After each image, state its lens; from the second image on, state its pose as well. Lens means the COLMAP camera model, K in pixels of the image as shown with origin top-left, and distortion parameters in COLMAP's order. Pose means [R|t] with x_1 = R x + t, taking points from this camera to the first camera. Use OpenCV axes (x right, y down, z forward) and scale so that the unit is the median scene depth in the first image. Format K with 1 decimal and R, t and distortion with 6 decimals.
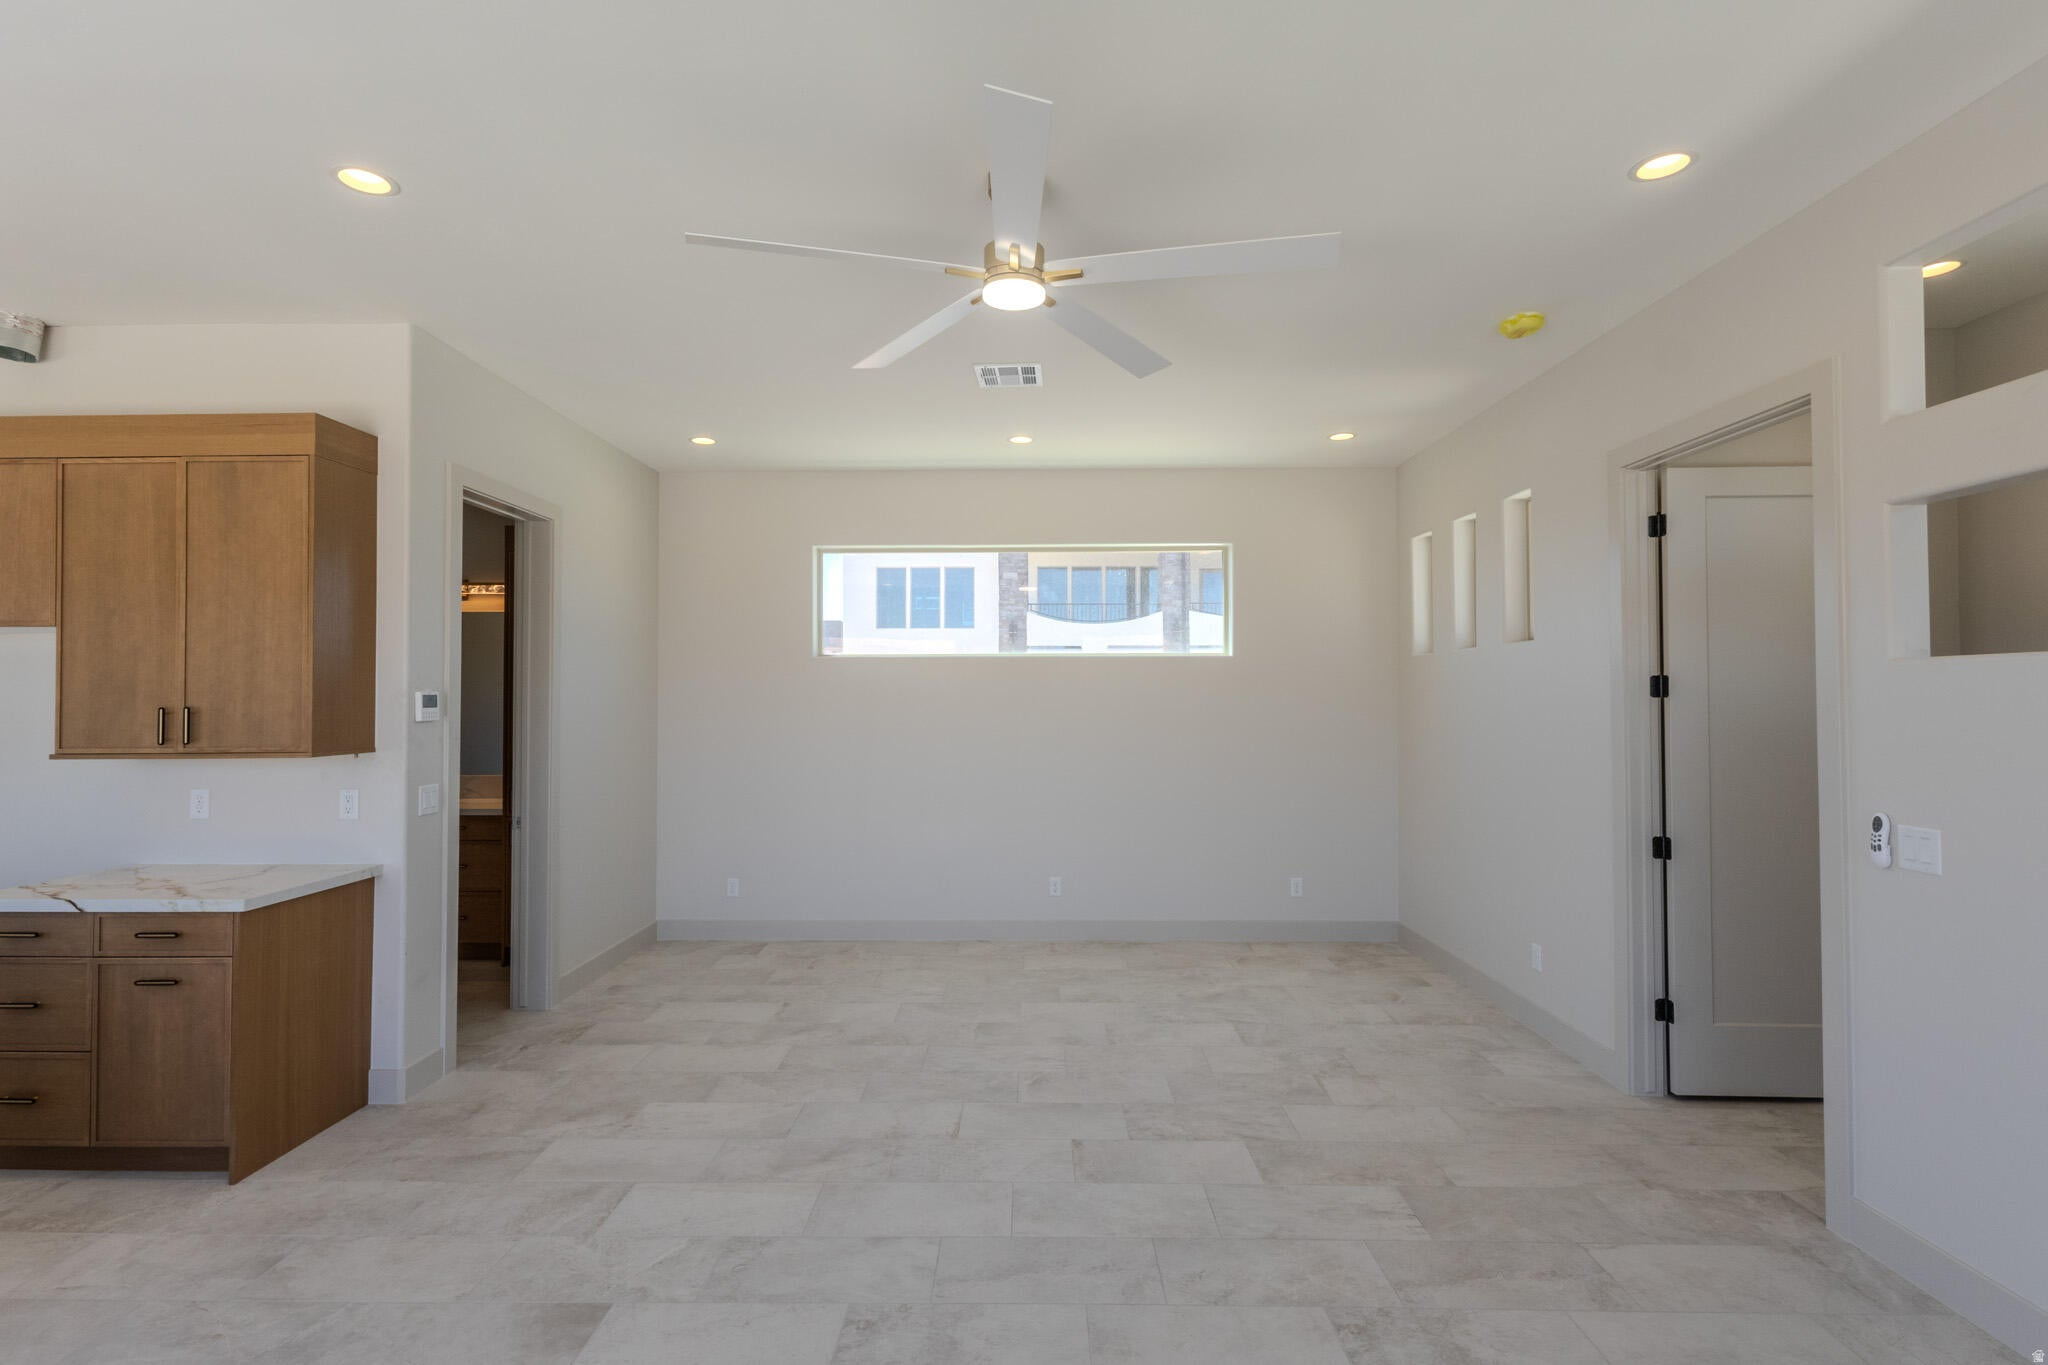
lens RADIAL K [[947.4, 0, 1023.6], [0, 947.4, 681.9], [0, 0, 1]] dist [0.001615, 0.000129]
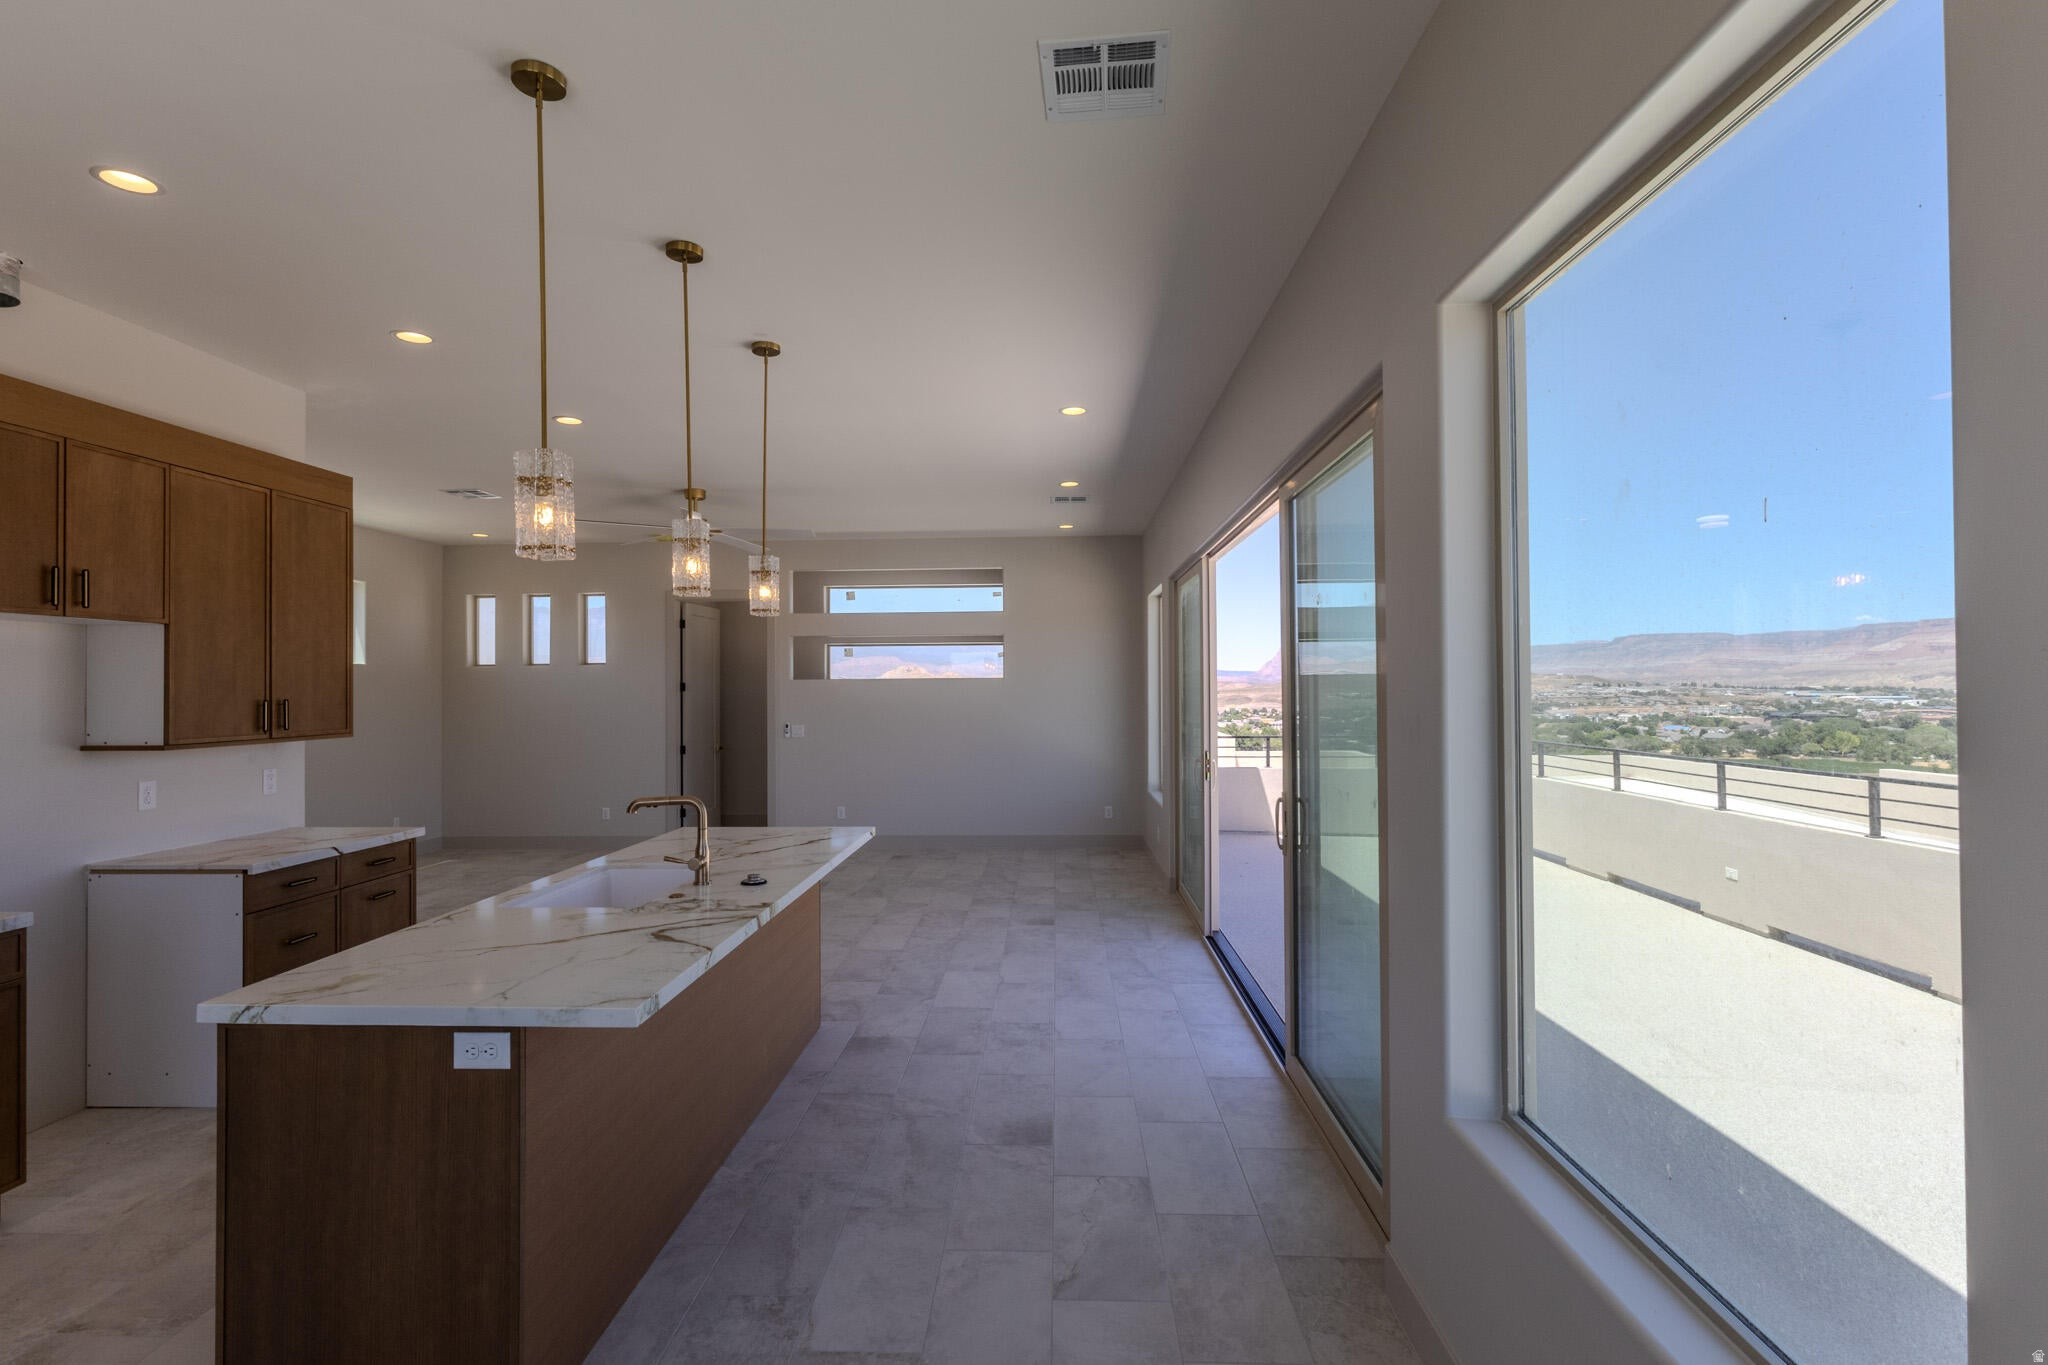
lens RADIAL K [[947.4, 0, 1023.9], [0, 947.4, 683.5], [0, 0, 1]] dist [0.001615, 0.000129]
pose [[0.018489, 0.007738, 0.999799, -2.050633], [-0.008212, 0.999937, -0.007588, 0.007705], [-0.999795, -0.008070, 0.018552, 0.032287]]
